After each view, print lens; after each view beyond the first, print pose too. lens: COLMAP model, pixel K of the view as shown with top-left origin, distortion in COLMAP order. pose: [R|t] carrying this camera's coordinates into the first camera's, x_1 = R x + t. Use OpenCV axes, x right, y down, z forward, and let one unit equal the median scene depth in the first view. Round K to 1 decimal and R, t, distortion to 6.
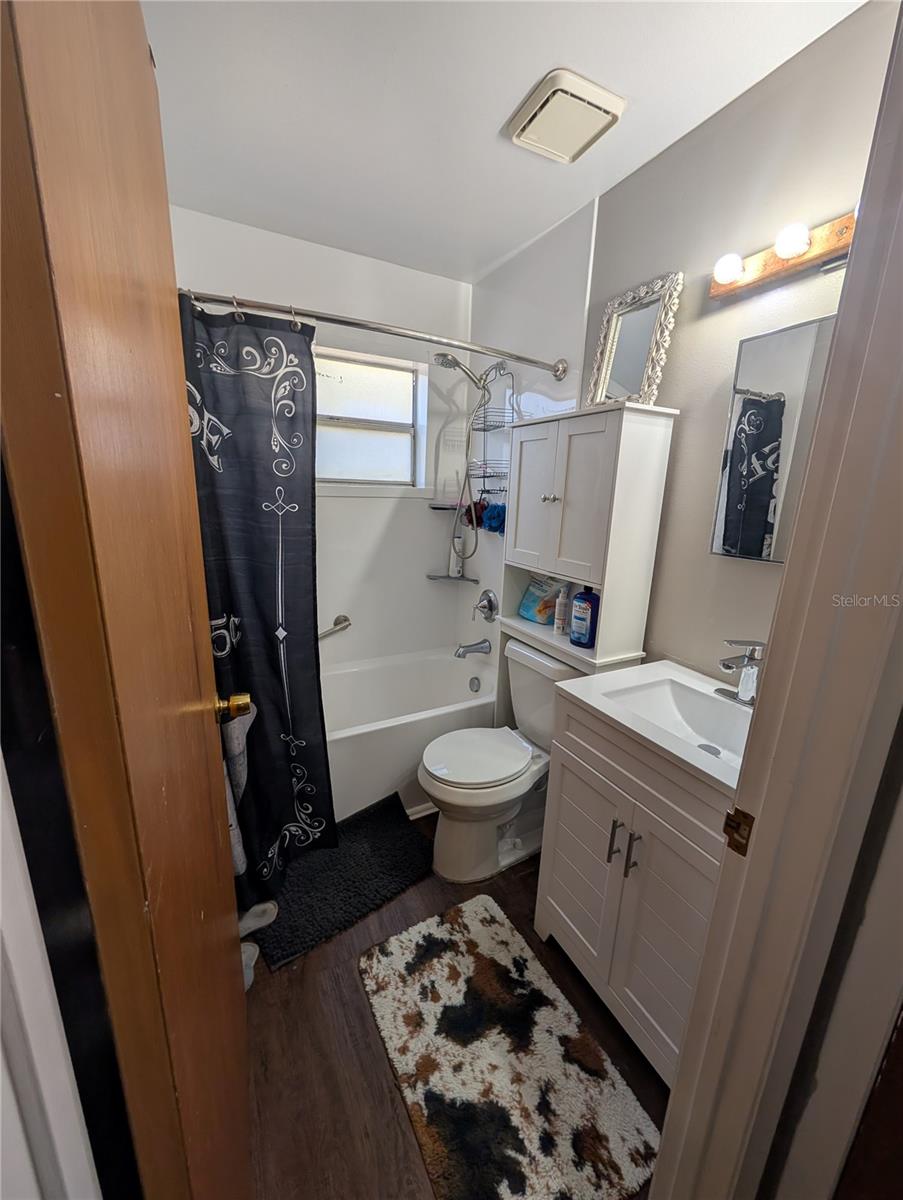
lens RADIAL K [[458.5, 0, 451.5], [0, 458.5, 600.0], [0, 0, 1]] dist [0.000038, -0.000404]
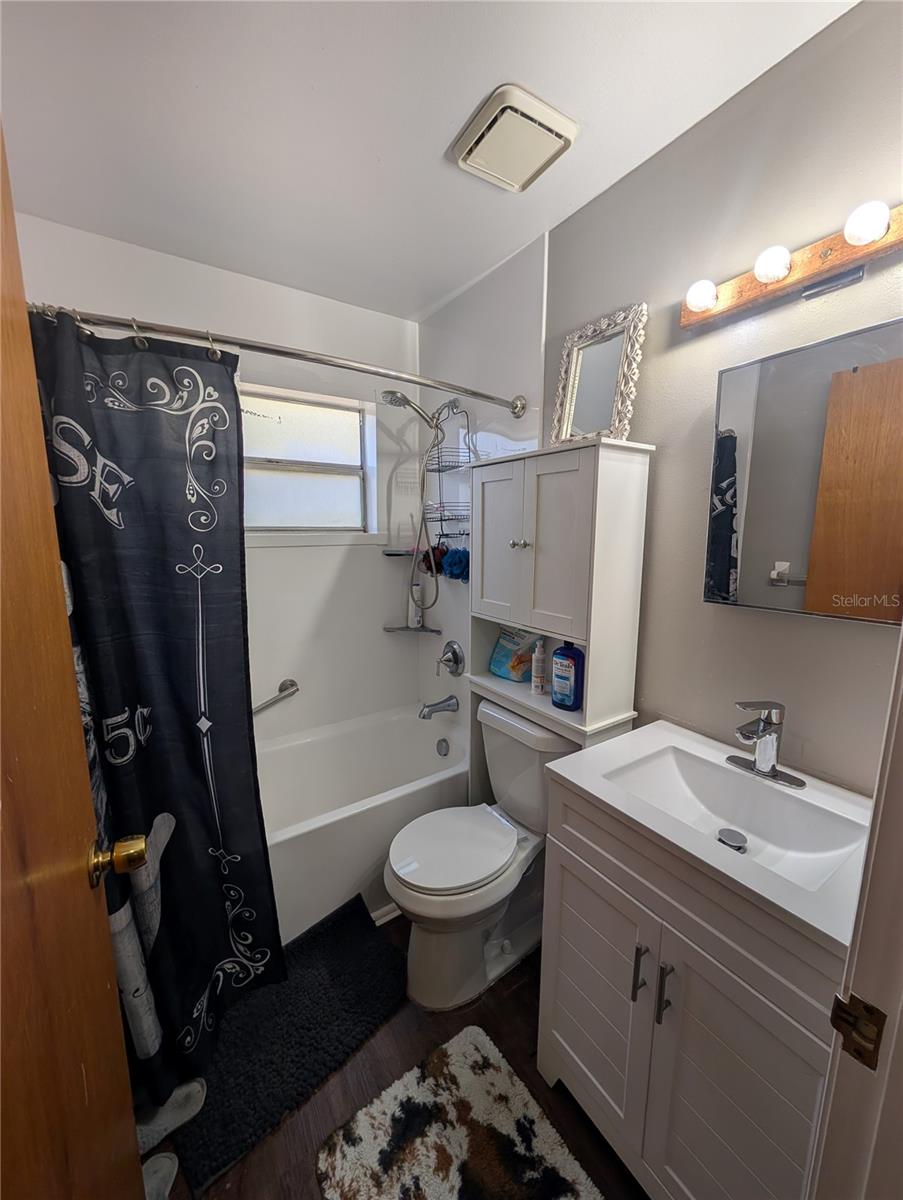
lens RADIAL K [[458.5, 0, 451.5], [0, 458.5, 600.0], [0, 0, 1]] dist [0.000038, -0.000404]
pose [[0.994102, -0.046980, 0.097745, -0.011361], [0.054587, 0.995561, -0.076670, -0.057547], [-0.093709, 0.081553, 0.992254, 0.149132]]
